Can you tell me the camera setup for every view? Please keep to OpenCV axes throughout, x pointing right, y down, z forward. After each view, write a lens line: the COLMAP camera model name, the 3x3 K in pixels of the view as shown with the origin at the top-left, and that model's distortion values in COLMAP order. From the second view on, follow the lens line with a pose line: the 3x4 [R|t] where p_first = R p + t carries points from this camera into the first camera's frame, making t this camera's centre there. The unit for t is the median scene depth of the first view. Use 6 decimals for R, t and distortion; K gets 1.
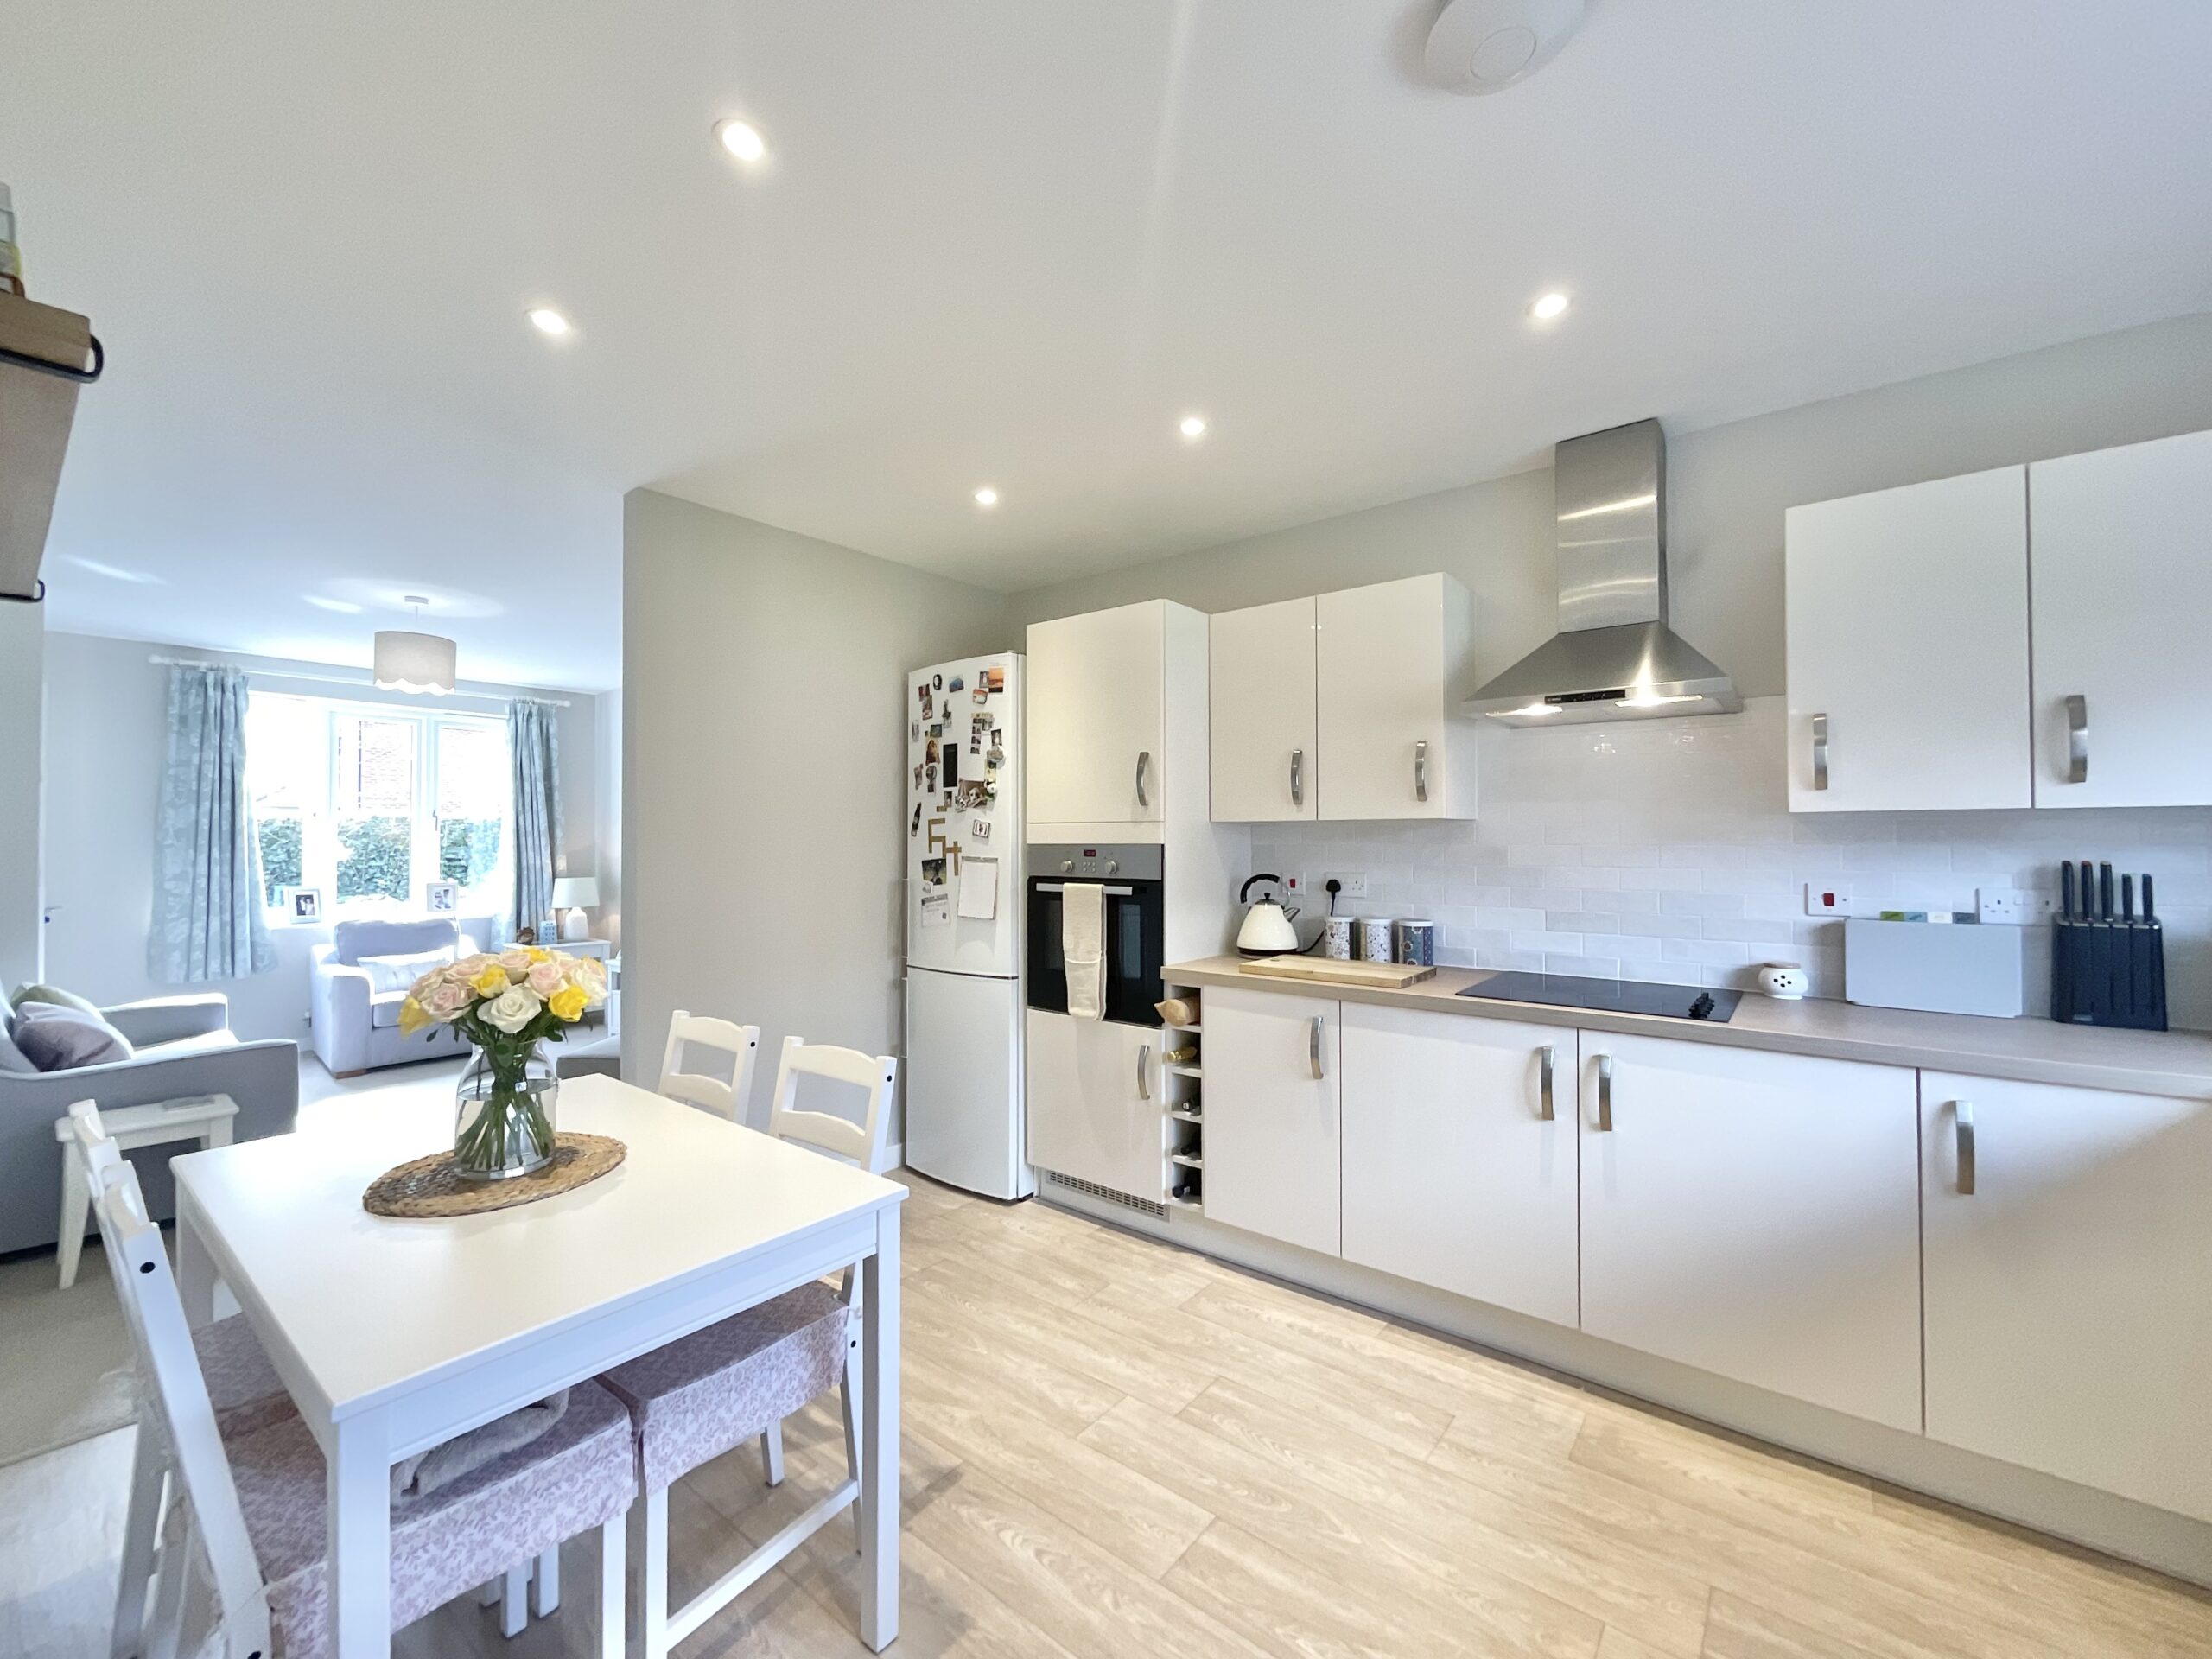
lens RADIAL K [[902.1, 0, 1105.5], [0, 902.1, 830.4], [0, 0, 1]] dist [0.002607, 0.001069]
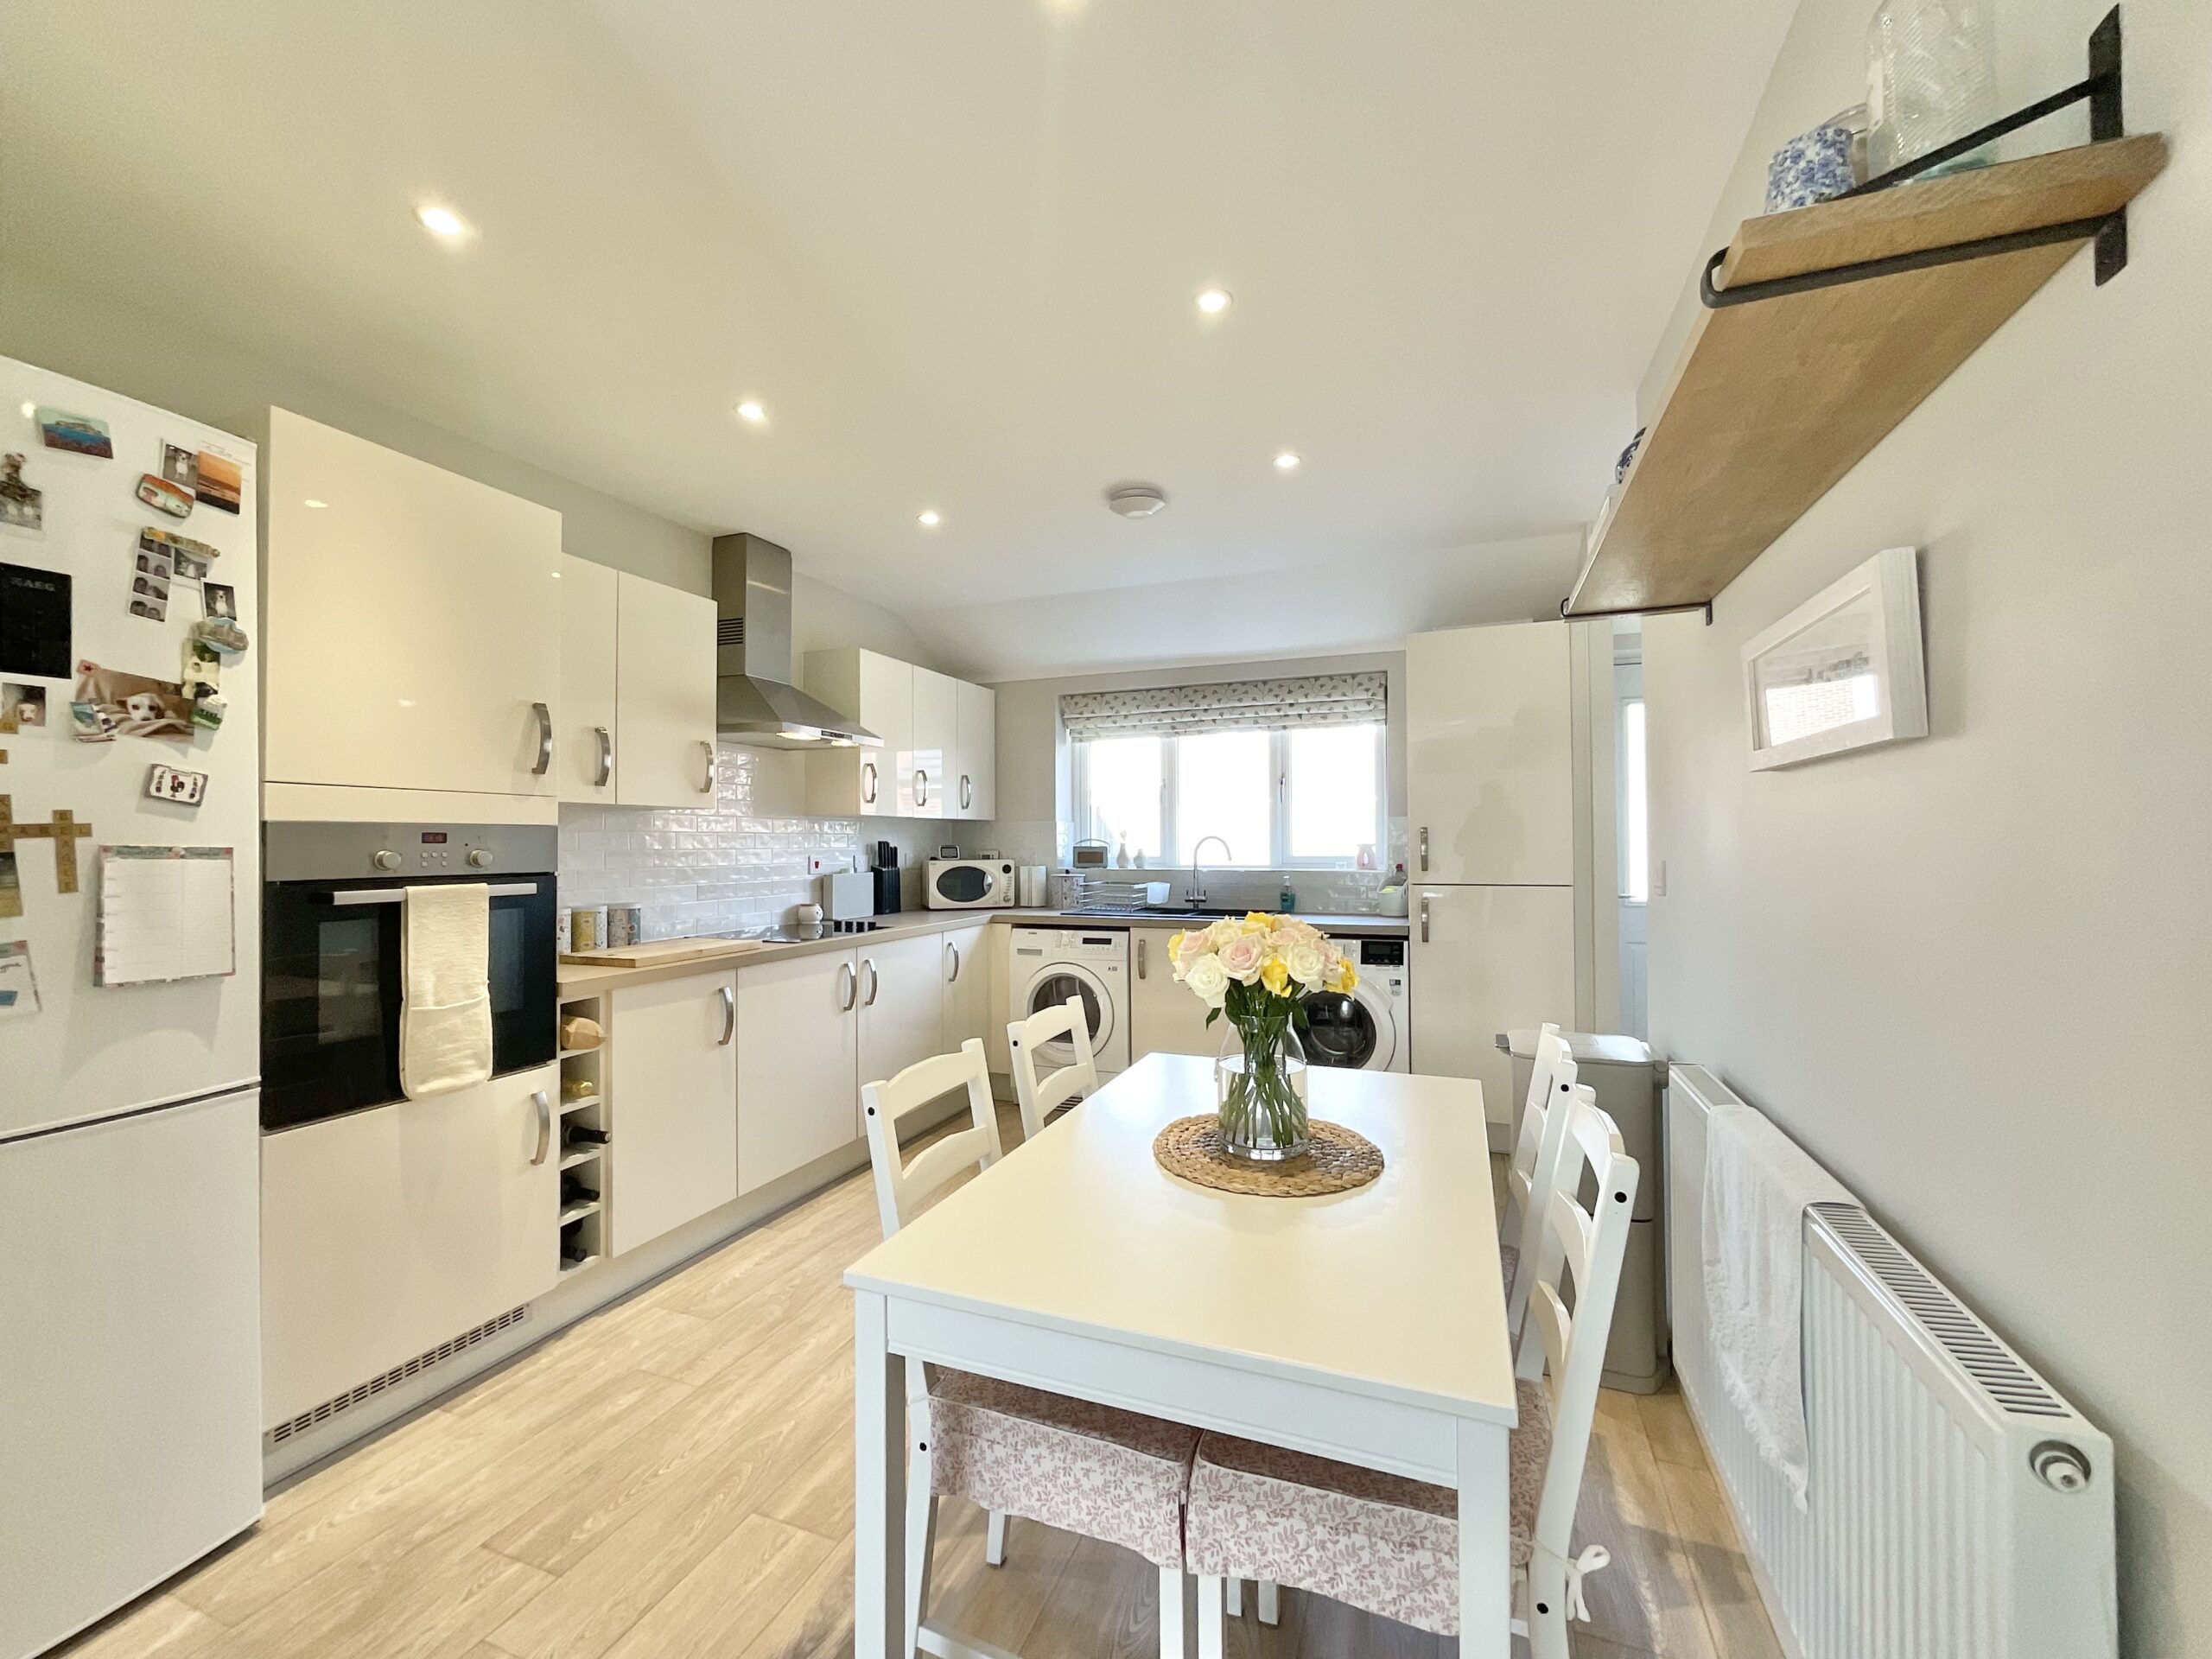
lens RADIAL K [[902.1, 0, 1109.5], [0, 902.1, 829.9], [0, 0, 1]] dist [0.002607, 0.001069]
pose [[-0.299070, 0.015267, 0.954109, -0.859817], [-0.006246, 0.999819, -0.017957, 0.031323], [-0.954211, -0.011329, -0.298921, 0.809534]]
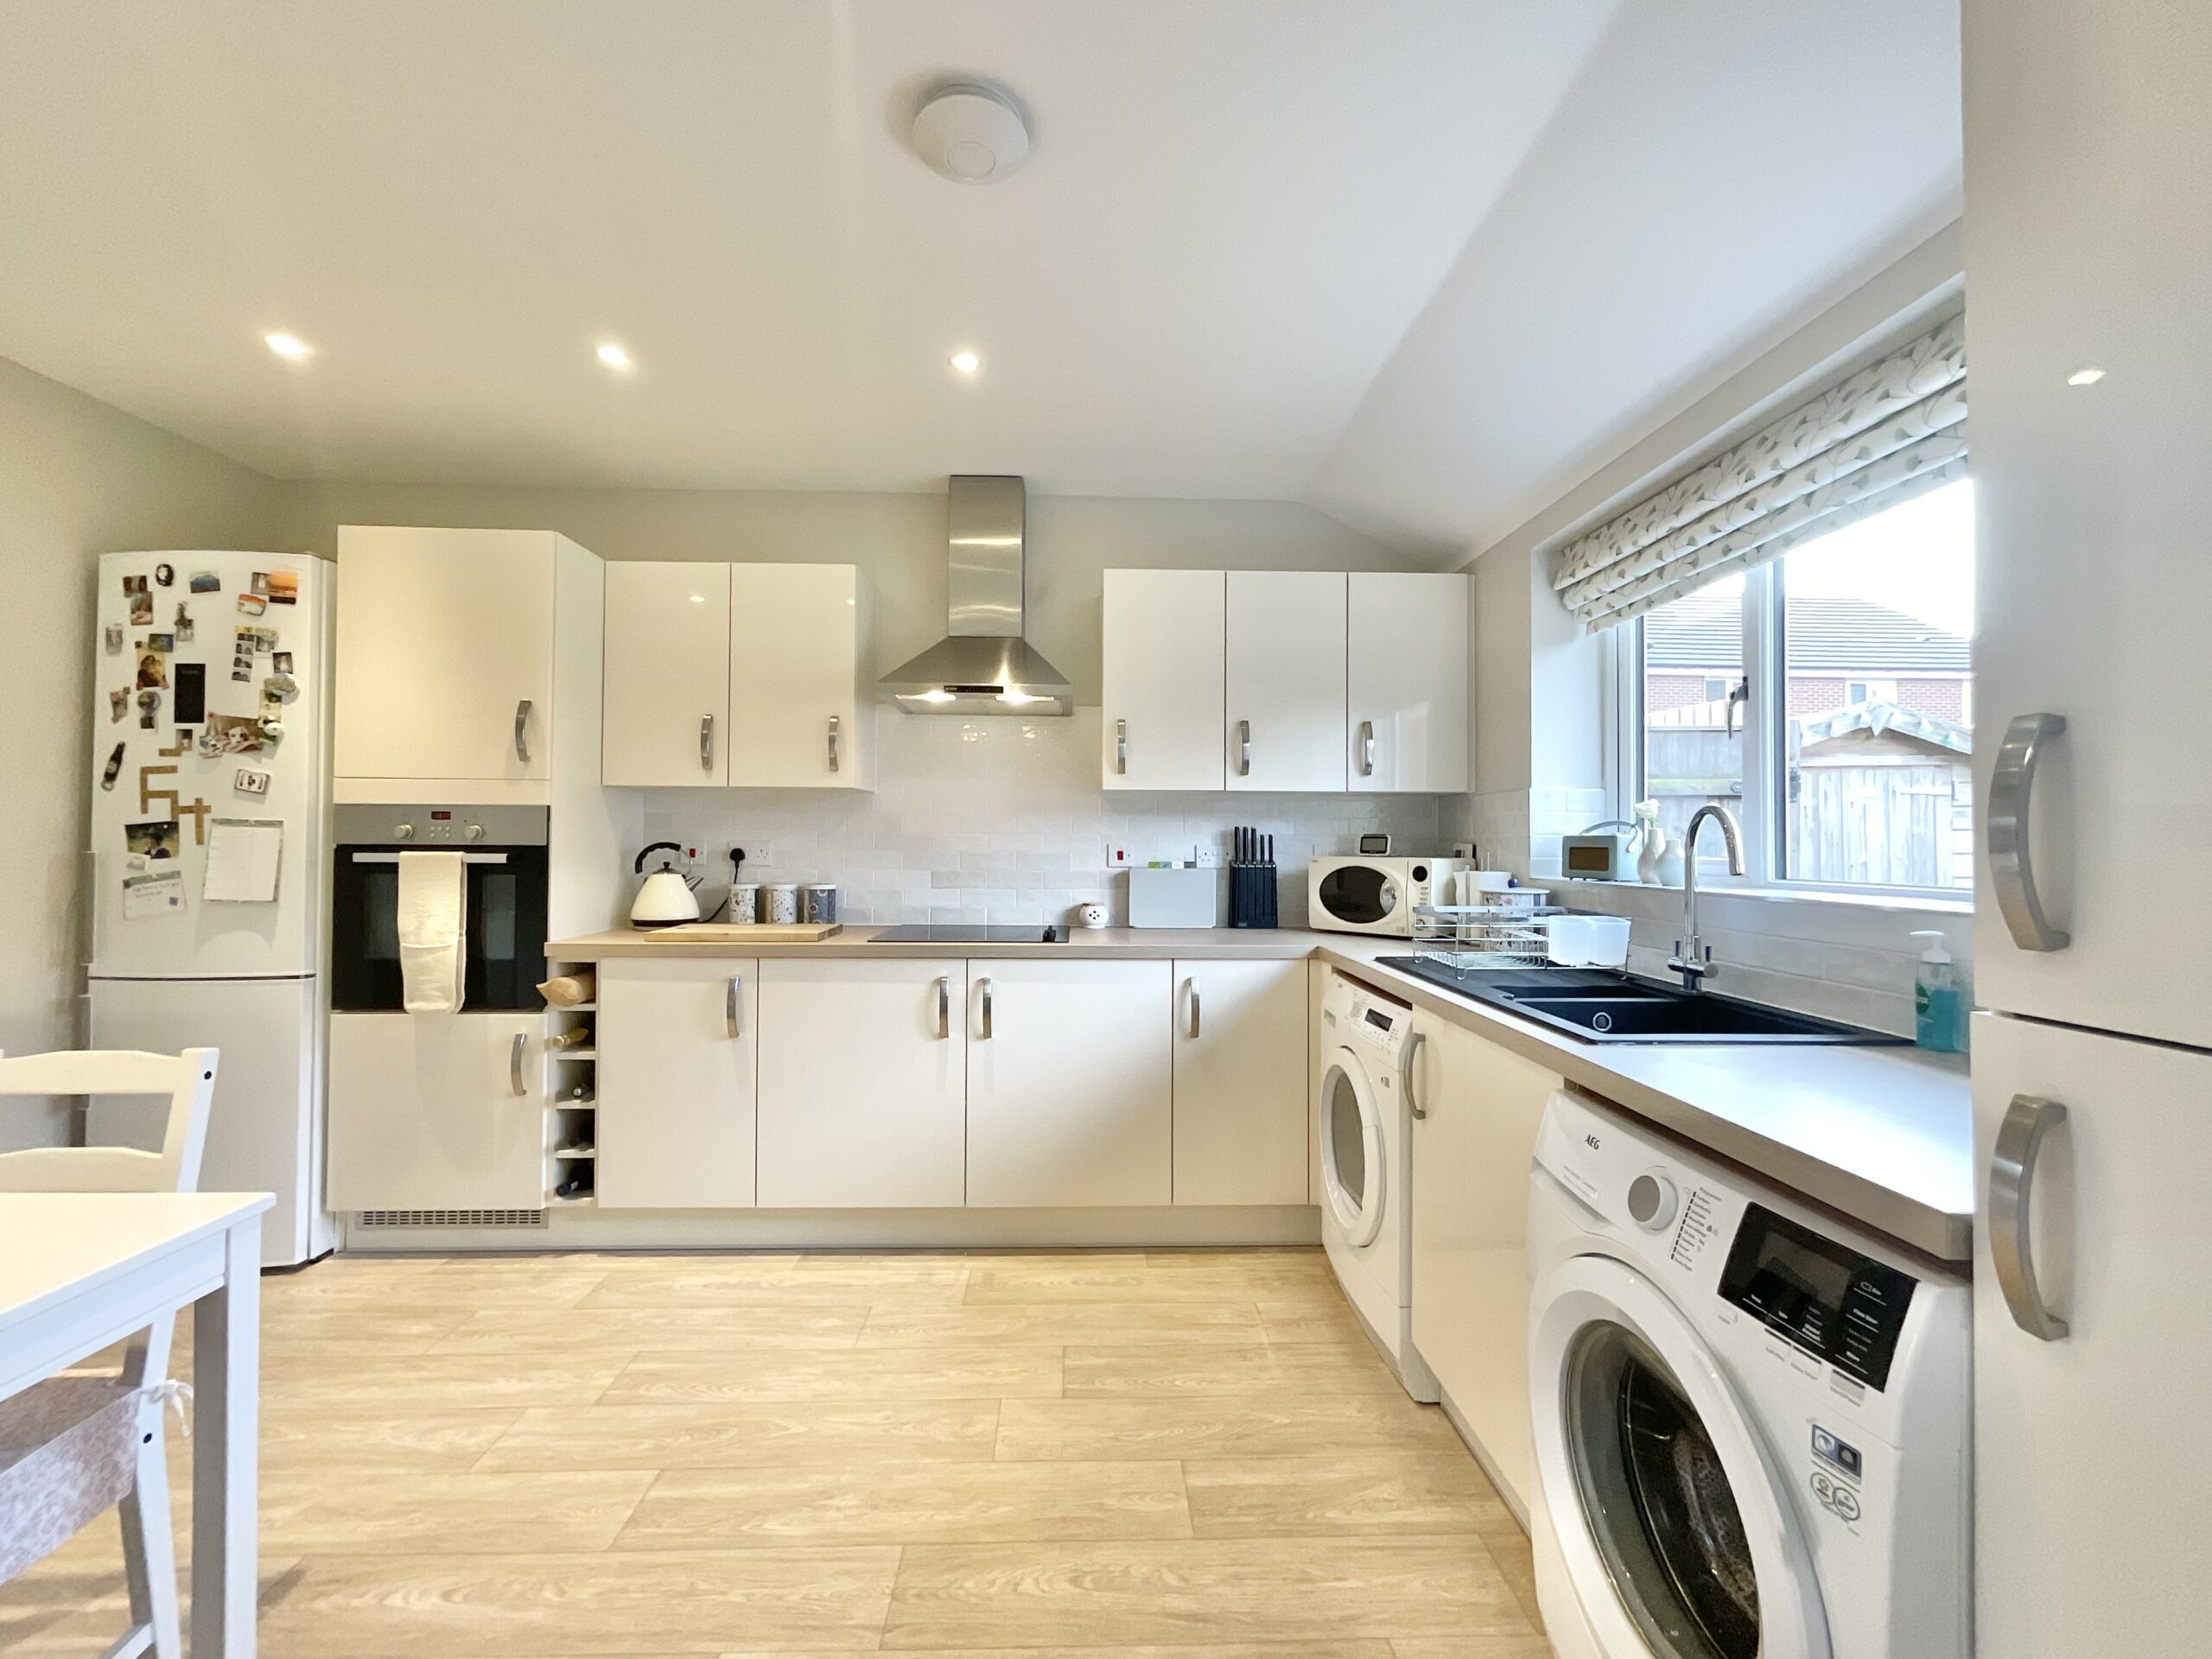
lens RADIAL K [[902.1, 0, 1106.5], [0, 902.1, 830.2], [0, 0, 1]] dist [0.002607, 0.001069]
pose [[0.762082, 0.014329, 0.647322, -0.098302], [-0.015136, 0.999876, -0.004314, 0.036832], [-0.647303, -0.006510, 0.762205, -0.039513]]
